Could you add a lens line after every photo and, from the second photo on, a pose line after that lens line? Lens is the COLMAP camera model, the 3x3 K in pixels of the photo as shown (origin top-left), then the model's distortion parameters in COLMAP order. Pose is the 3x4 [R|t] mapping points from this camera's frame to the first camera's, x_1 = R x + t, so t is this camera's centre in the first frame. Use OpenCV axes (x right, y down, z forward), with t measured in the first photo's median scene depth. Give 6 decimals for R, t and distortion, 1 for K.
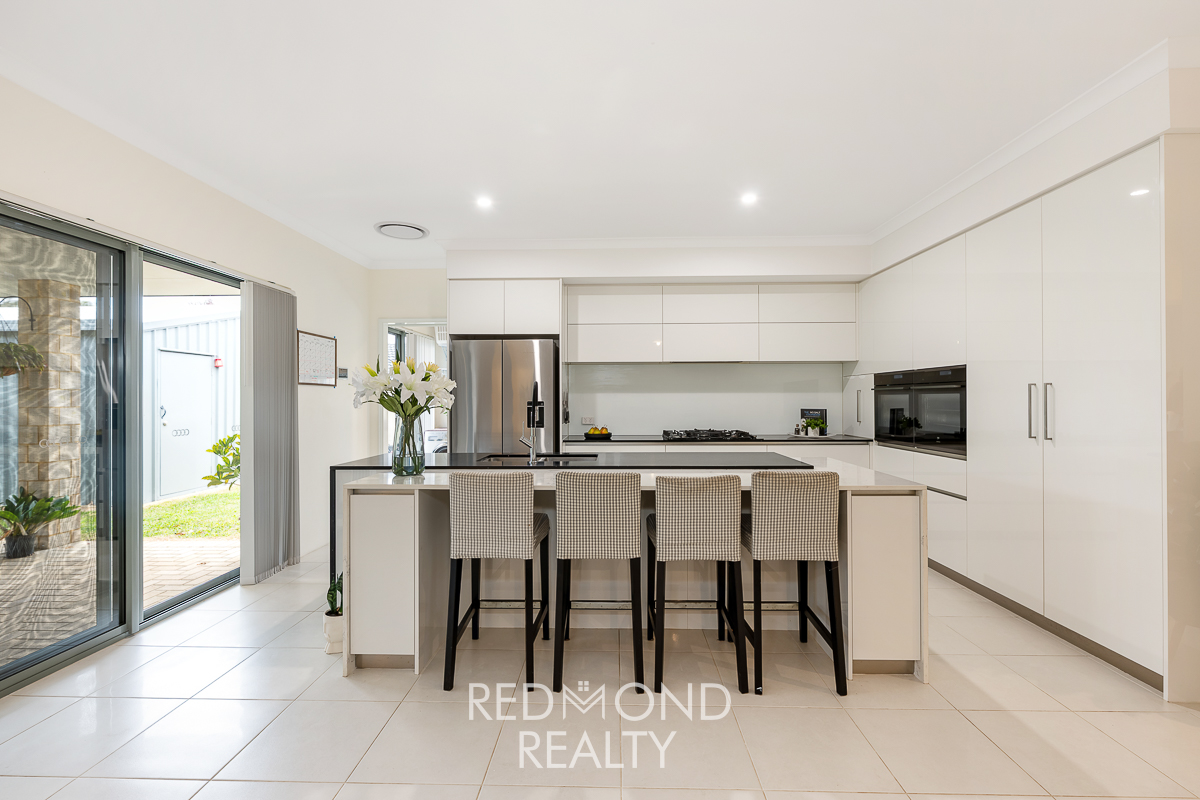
lens RADIAL K [[516.2, 0, 600.0], [0, 516.2, 400.0], [0, 0, 1]] dist [-0.000384, -0.000297]
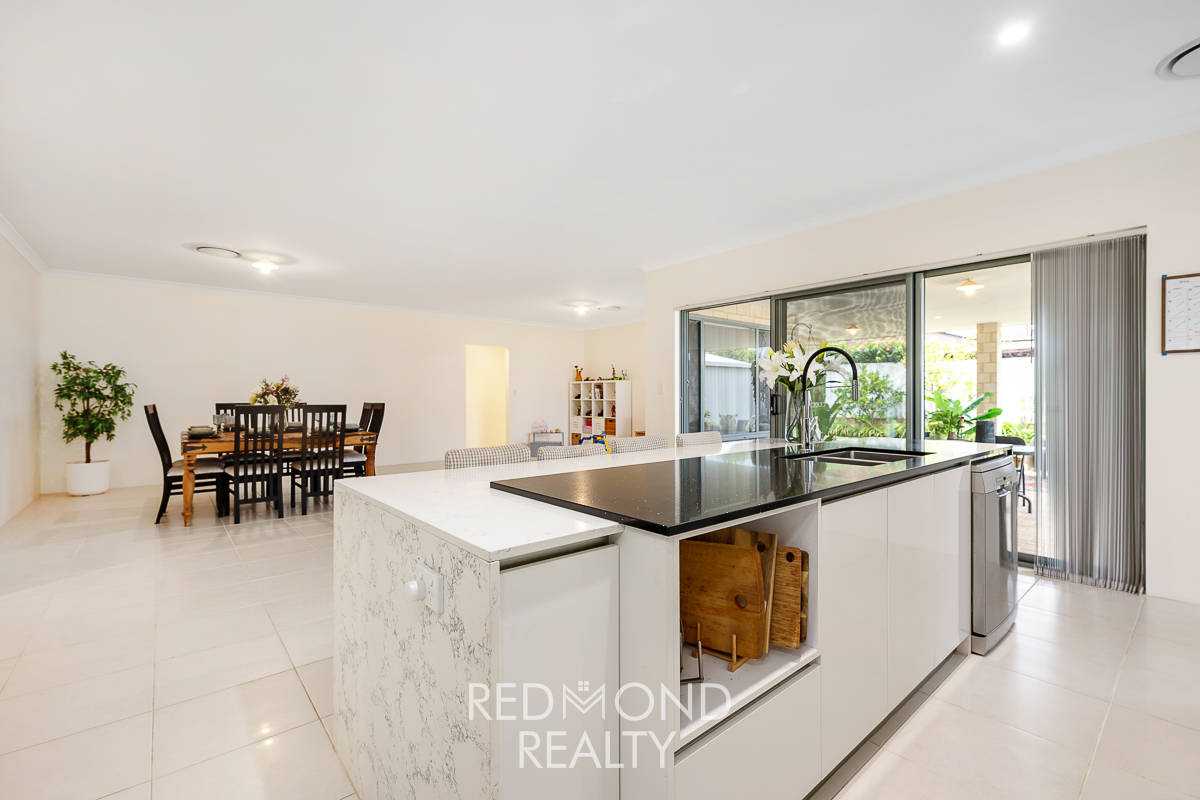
lens RADIAL K [[516.2, 0, 600.0], [0, 516.2, 400.0], [0, 0, 1]] dist [-0.000384, -0.000297]
pose [[-0.741887, 0.009875, -0.670452, 0.424278], [0.004251, 0.999941, 0.010025, 0.021269], [0.670512, 0.004588, -0.741885, 0.899662]]
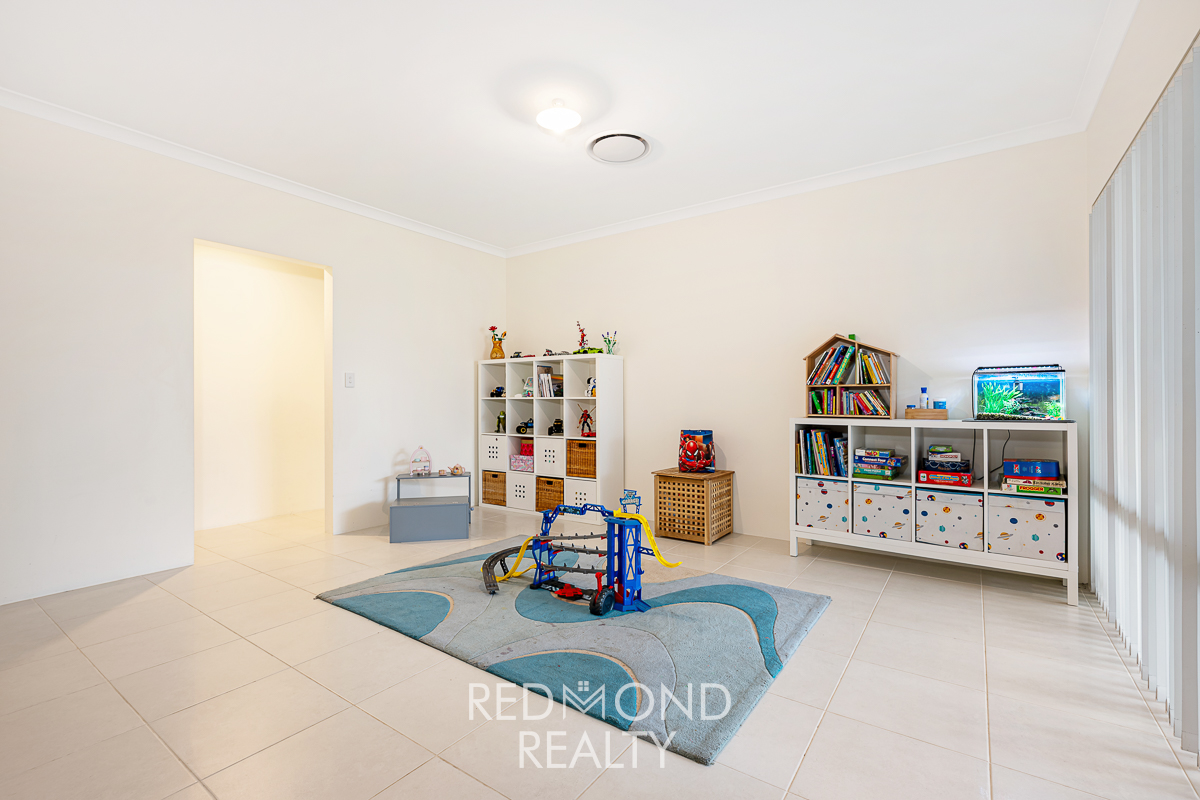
lens RADIAL K [[529.5, 0, 600.5], [0, 529.5, 397.7], [0, 0, 1]] dist [-0.000889, -0.000252]
pose [[-0.552109, 0.003195, -0.833766, -0.275648], [0.003541, 0.999993, 0.001487, 0.041271], [0.833764, -0.002131, -0.552117, -0.131641]]
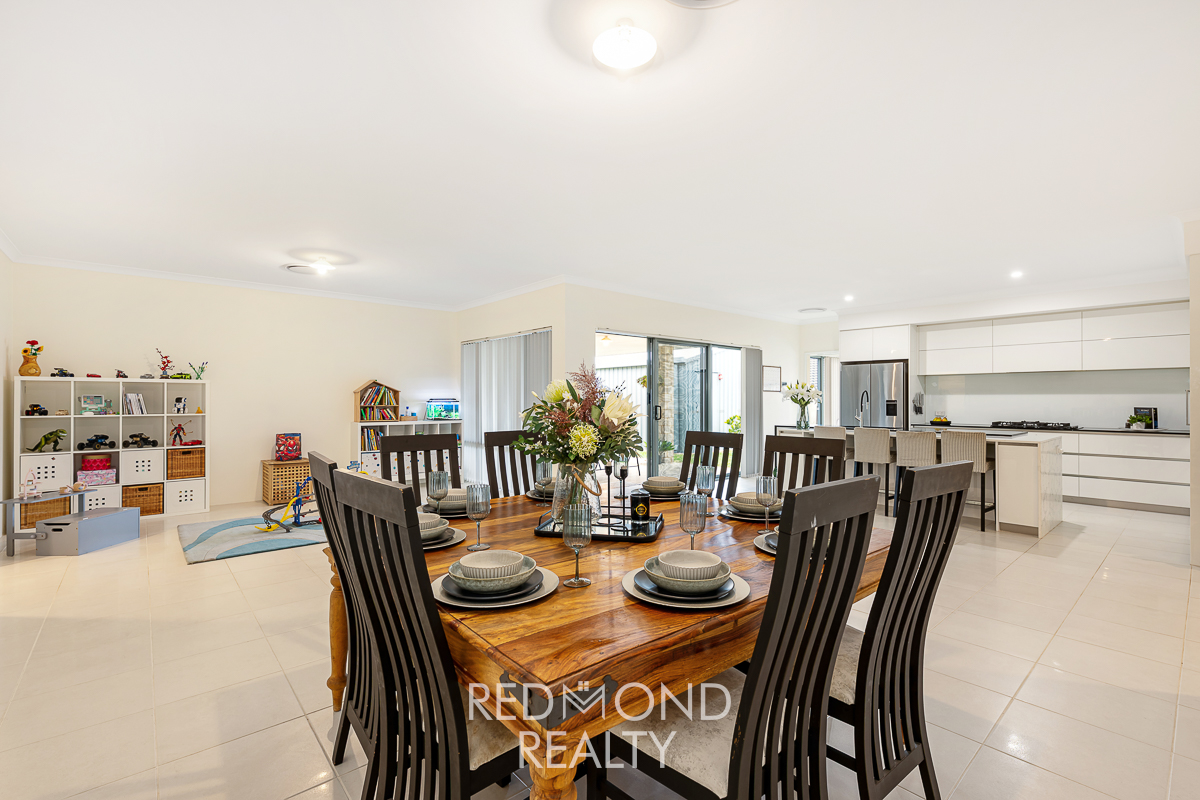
lens RADIAL K [[529.5, 0, 600.5], [0, 529.5, 397.7], [0, 0, 1]] dist [-0.000889, -0.000252]
pose [[0.677410, 0.001967, -0.735603, 0.495710], [-0.003707, 0.999993, -0.000739, 0.000110], [0.735596, 0.003228, 0.677412, -0.850028]]
